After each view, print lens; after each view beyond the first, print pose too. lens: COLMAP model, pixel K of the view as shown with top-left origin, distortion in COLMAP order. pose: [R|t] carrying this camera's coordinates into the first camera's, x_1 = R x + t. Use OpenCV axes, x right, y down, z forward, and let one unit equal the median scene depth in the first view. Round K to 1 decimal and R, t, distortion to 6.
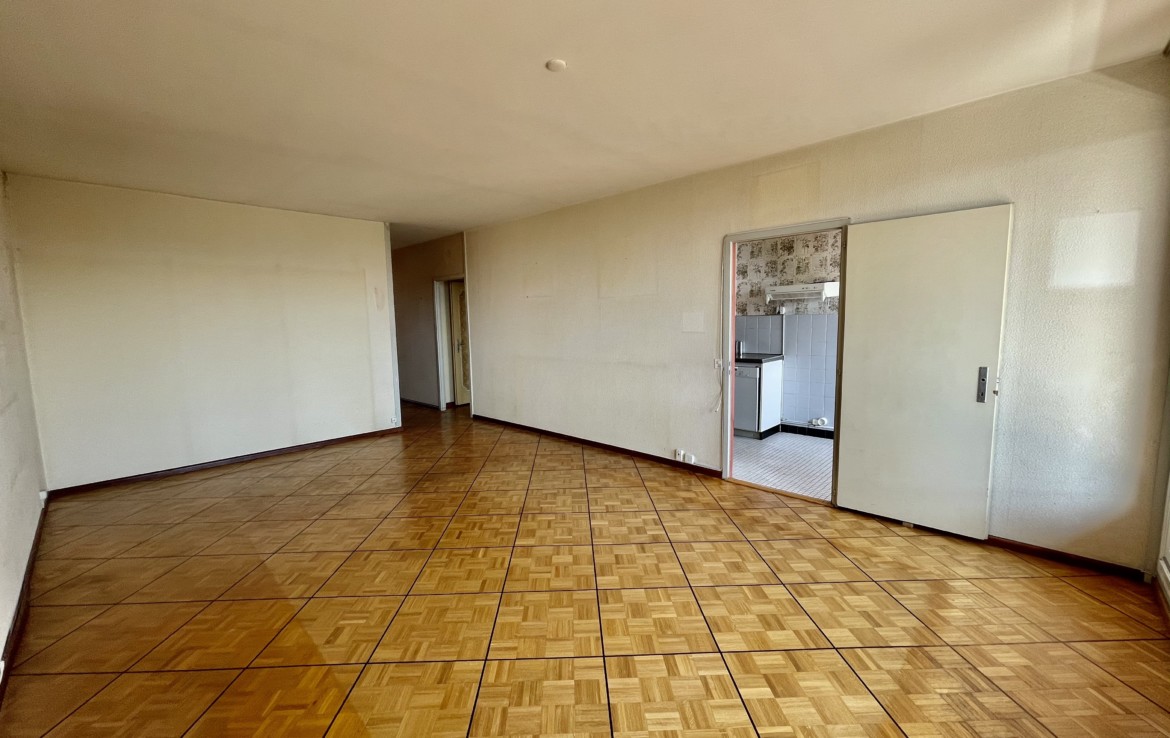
lens RADIAL K [[468.9, 0, 578.3], [0, 468.9, 366.0], [0, 0, 1]] dist [-0.000756, -0.000366]
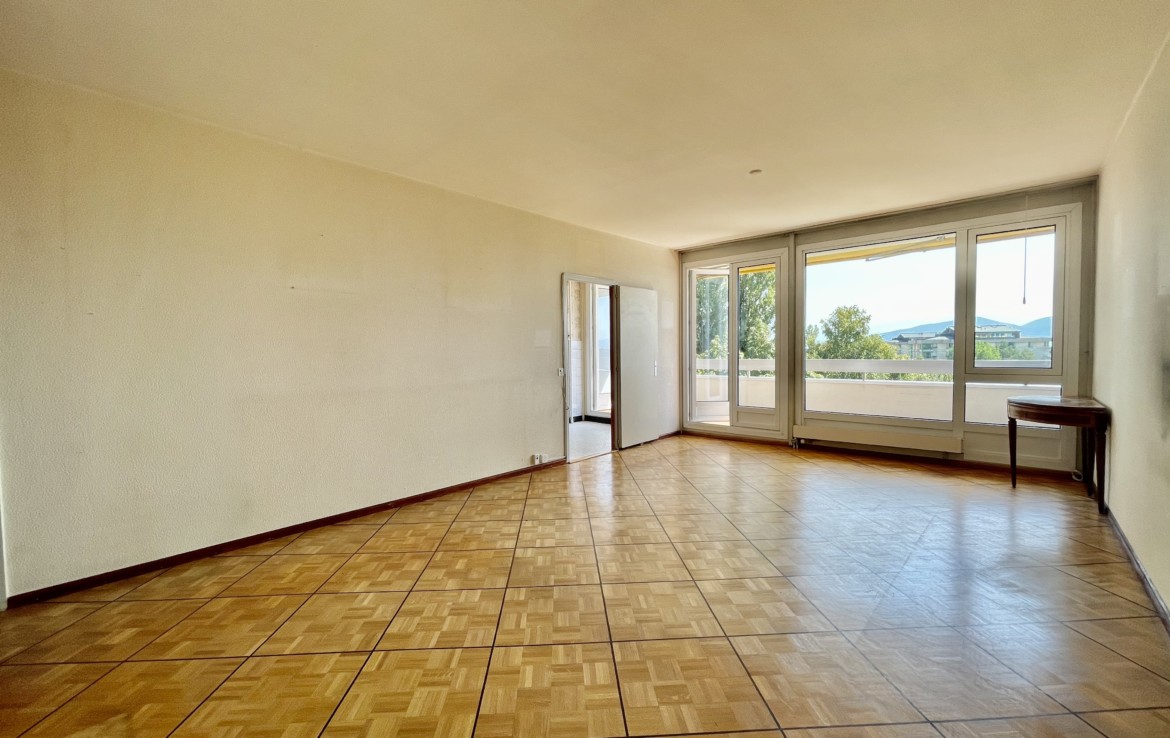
lens RADIAL K [[478.9, 0, 574.6], [0, 478.9, 368.4], [0, 0, 1]] dist [0.016167, -0.000048]
pose [[-0.031703, -0.018414, 0.999328, -0.928956], [0.114744, 0.993153, 0.021940, -0.036874], [-0.992889, 0.115362, -0.029373, 0.940179]]
